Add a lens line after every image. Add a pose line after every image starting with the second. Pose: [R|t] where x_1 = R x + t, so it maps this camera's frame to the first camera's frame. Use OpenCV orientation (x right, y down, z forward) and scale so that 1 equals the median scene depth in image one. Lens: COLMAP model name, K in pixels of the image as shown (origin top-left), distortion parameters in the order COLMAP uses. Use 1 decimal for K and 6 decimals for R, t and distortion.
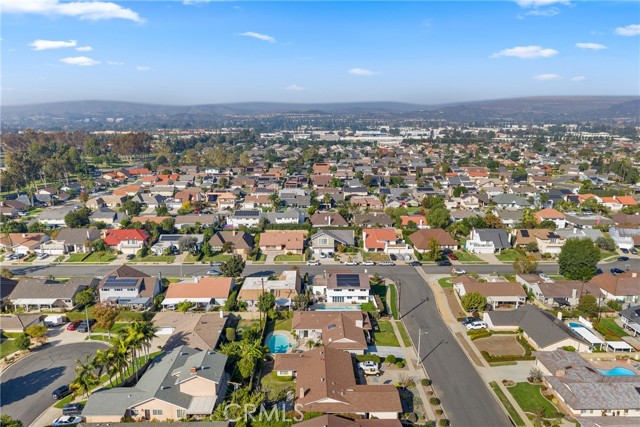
lens RADIAL K [[414.3, 0, 319.8], [0, 414.3, 229.2], [0, 0, 1]] dist [0.009660, -0.002817]
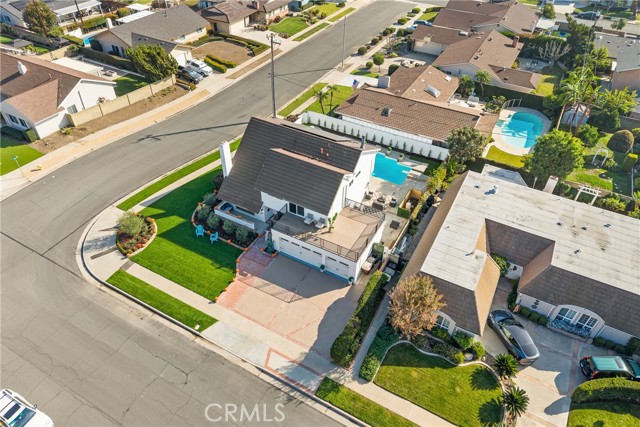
lens RADIAL K [[414.3, 0, 319.8], [0, 414.3, 229.2], [0, 0, 1]] dist [0.009660, -0.002817]
pose [[-0.867012, -0.353949, 0.350729, -0.077325], [0.102031, 0.562847, 0.820239, -0.104786], [-0.487730, 0.746942, -0.451881, 1.069870]]
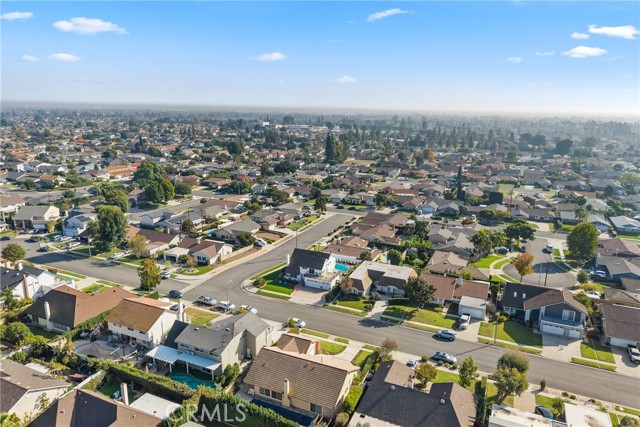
lens RADIAL K [[414.3, 0, 319.8], [0, 414.3, 229.2], [0, 0, 1]] dist [0.009660, -0.002817]
pose [[-0.900481, -0.129447, 0.415183, -0.340309], [0.098483, 0.869179, 0.484592, -0.402965], [-0.423598, 0.477255, -0.769931, 1.585774]]
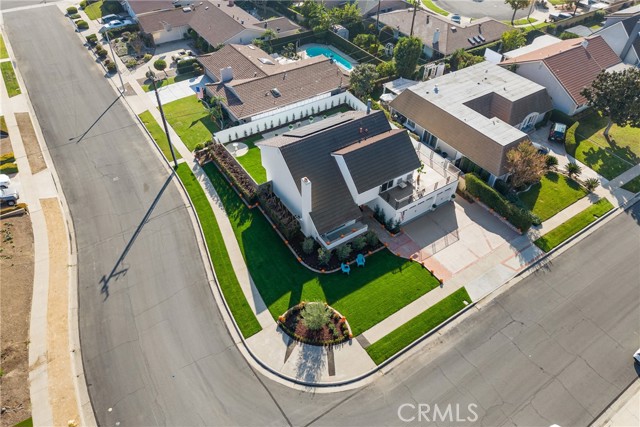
lens RADIAL K [[414.3, 0, 319.8], [0, 414.3, 229.2], [0, 0, 1]] dist [0.009660, -0.002817]
pose [[-0.842872, 0.373551, -0.387332, 0.208744], [-0.151586, 0.525822, 0.836979, -0.111452], [0.516322, 0.764180, -0.386576, 1.056480]]
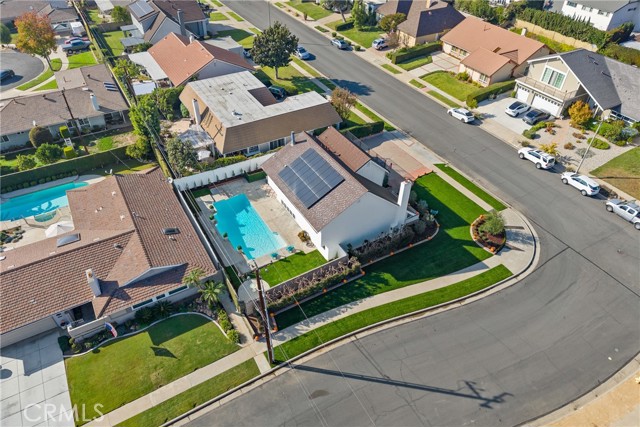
lens RADIAL K [[414.3, 0, 319.8], [0, 414.3, 229.2], [0, 0, 1]] dist [0.009660, -0.002817]
pose [[0.492487, 0.596257, -0.633983, 0.277873], [-0.231964, 0.792026, 0.564701, -0.032780], [0.838838, -0.131047, 0.528373, 0.716982]]
